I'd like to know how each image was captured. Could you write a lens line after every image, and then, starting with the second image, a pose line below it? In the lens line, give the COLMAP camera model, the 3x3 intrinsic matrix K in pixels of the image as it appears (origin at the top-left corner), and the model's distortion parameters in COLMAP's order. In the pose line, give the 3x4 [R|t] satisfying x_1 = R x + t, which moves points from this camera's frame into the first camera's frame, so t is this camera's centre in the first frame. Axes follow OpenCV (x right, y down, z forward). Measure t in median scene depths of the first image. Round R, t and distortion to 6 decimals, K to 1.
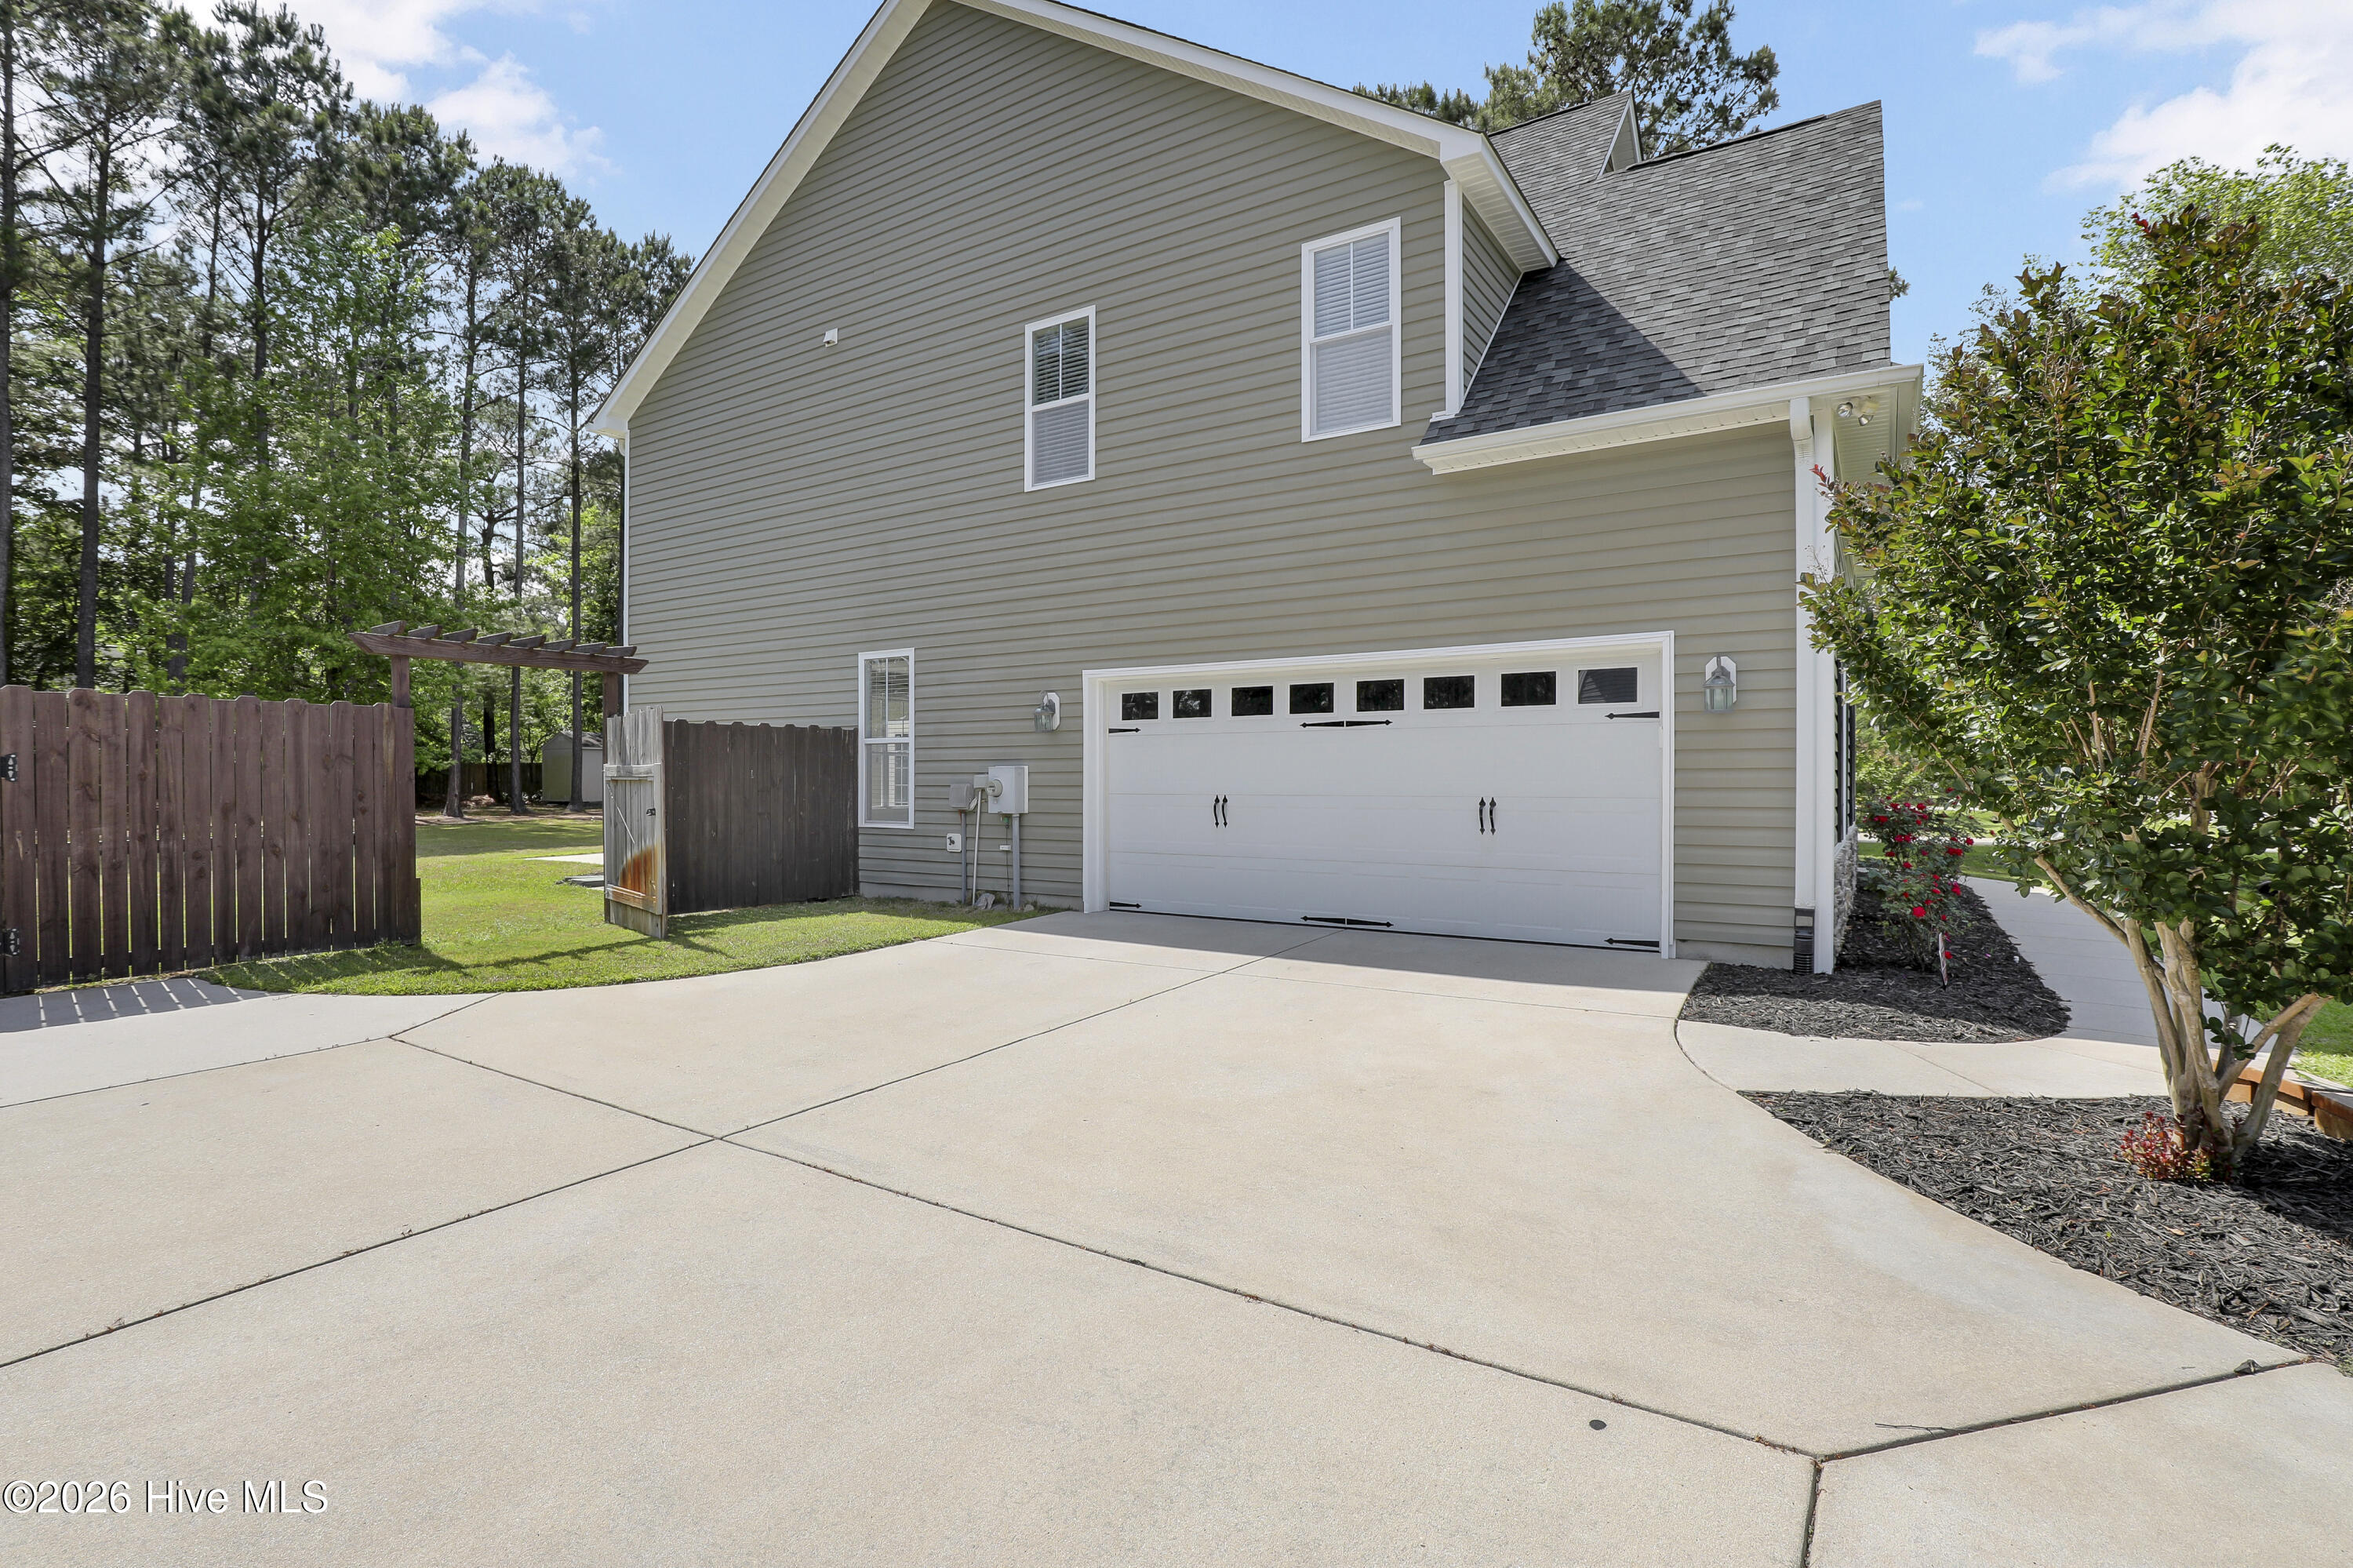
lens RADIAL K [[1199.4, 0, 1176.5], [0, 1199.4, 784.0], [0, 0, 1]] dist [-0.025950, 0.000870]
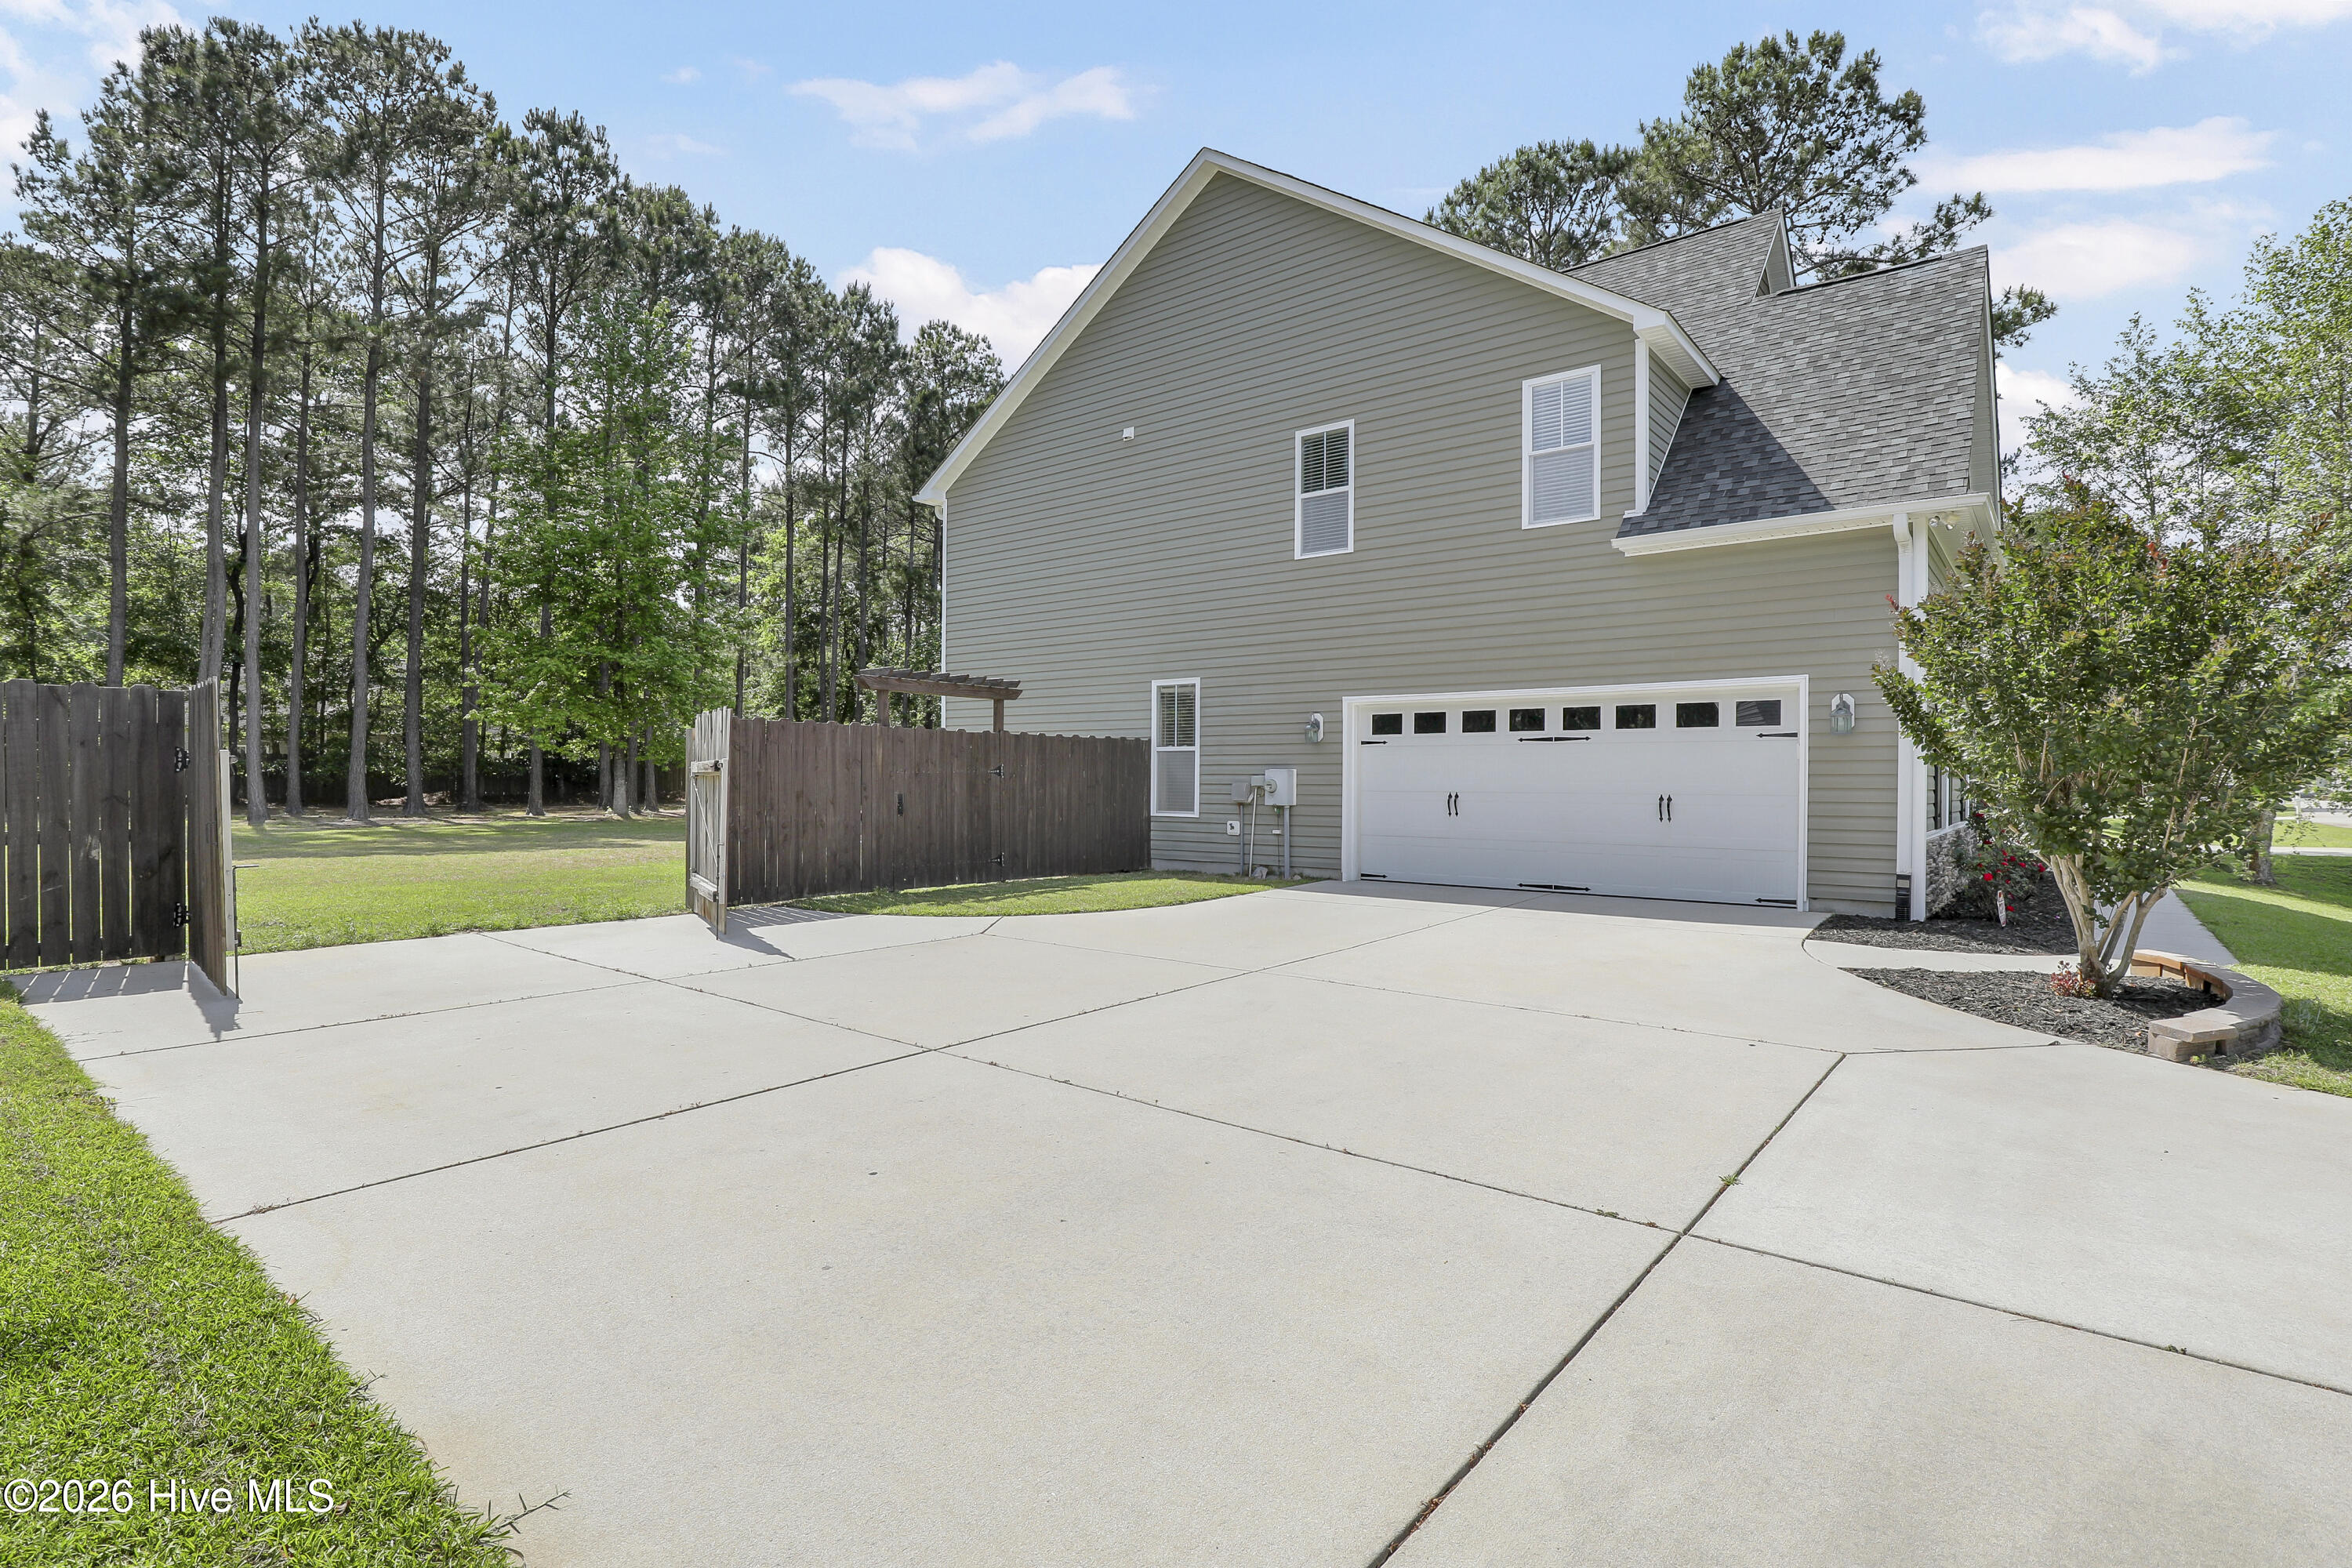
lens RADIAL K [[1198.9, 0, 1176.0], [0, 1198.9, 784.0], [0, 0, 1]] dist [-0.025950, 0.000870]
pose [[0.994129, 0.006922, -0.107981, -0.119133], [-0.007147, 0.999973, -0.001694, 0.004412], [0.107966, 0.002456, 0.994152, -0.330611]]
